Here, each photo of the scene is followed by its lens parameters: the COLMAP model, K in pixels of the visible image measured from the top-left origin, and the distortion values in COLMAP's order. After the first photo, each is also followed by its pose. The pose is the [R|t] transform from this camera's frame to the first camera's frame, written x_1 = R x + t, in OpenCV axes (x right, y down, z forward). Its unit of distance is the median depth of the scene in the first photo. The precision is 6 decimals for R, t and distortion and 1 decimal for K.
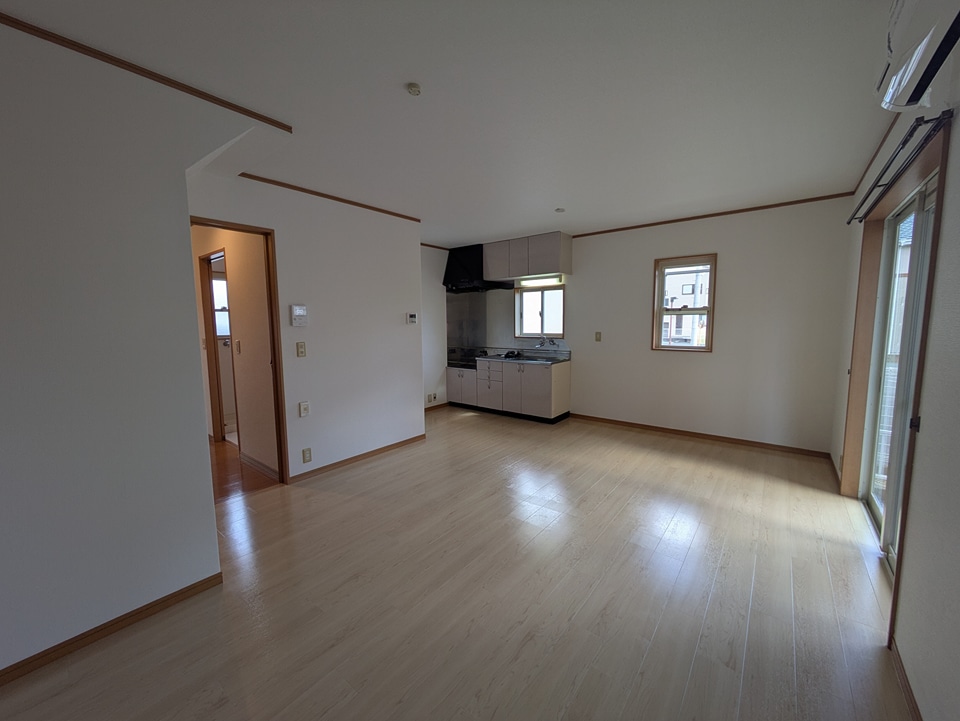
lens RADIAL K [[377.8, 0, 480.6], [0, 377.8, 357.6], [0, 0, 1]] dist [-0.000157, 0.001099]
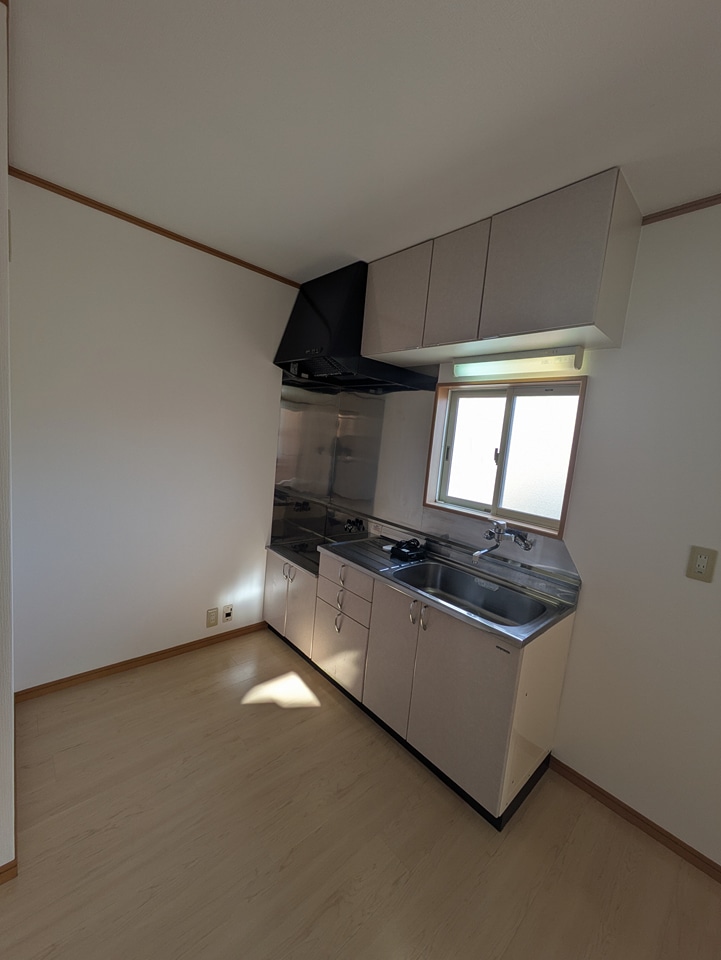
lens RADIAL K [[377.8, 0, 361.1], [0, 377.8, 483.6], [0, 0, 1]] dist [-0.000157, 0.001099]
pose [[0.982116, 0.120537, -0.144637, 0.080797], [-0.117928, 0.992668, 0.026514, -0.081041], [0.146772, -0.008984, 0.989130, 0.594146]]
